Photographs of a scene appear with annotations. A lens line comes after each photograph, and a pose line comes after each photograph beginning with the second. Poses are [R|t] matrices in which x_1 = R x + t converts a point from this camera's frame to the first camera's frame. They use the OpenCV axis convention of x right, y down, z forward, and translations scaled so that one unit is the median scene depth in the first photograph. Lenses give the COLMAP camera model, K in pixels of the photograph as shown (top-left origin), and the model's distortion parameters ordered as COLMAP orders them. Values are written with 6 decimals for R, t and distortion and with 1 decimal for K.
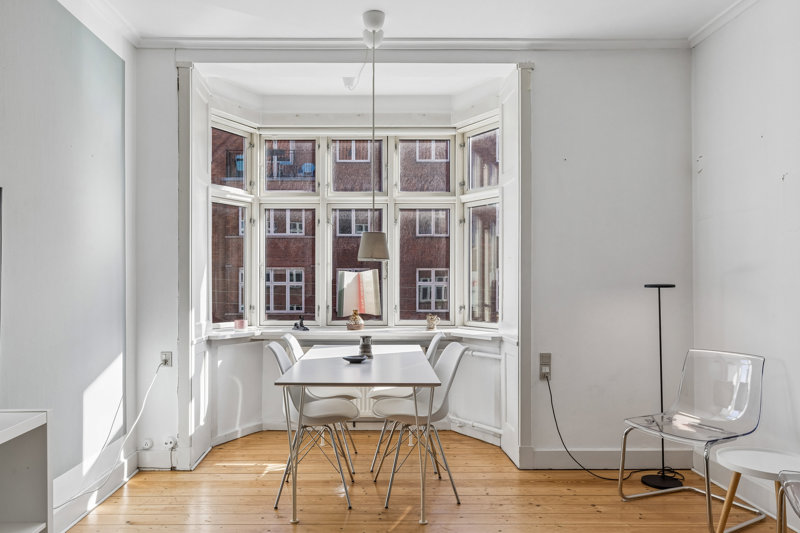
lens RADIAL K [[548.8, 0, 398.1], [0, 548.8, 277.0], [0, 0, 1]] dist [0.007013, 0.002495]
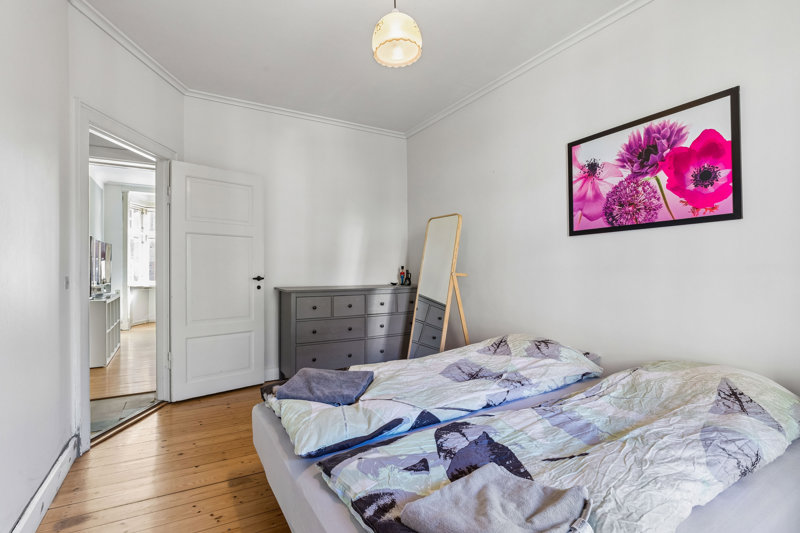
lens RADIAL K [[396.8, 0, 399.0], [0, 396.8, 272.5], [0, 0, 1]] dist [0.003460, 0.000586]
pose [[0.872713, 0.009708, 0.488136, -0.124898], [-0.007187, 0.999949, -0.007038, 0.040679], [-0.488180, 0.002634, 0.872739, -1.320491]]
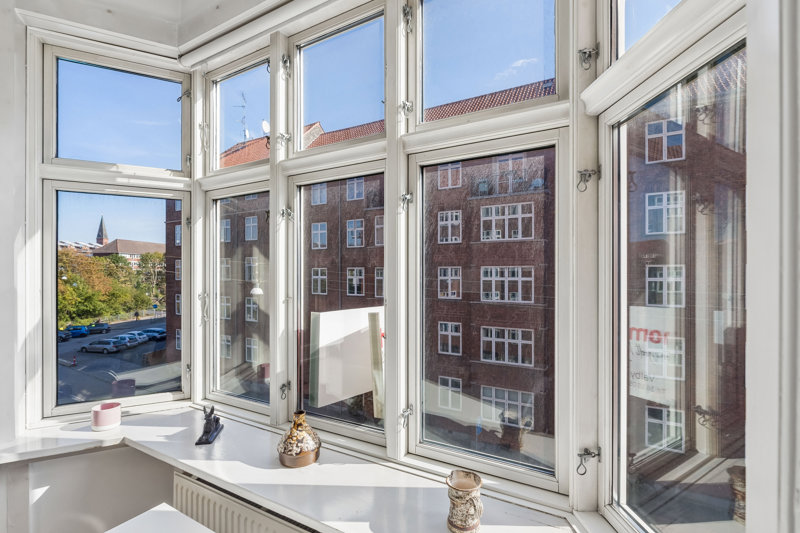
lens RADIAL K [[388.3, 0, 398.3], [0, 388.3, 274.1], [0, 0, 1]] dist [0.000068, 0.000041]
pose [[0.853026, 0.000112, -0.521868, 0.146972], [0.005136, 0.999950, 0.008611, -0.050719], [0.521843, -0.010026, 0.852983, 0.800070]]
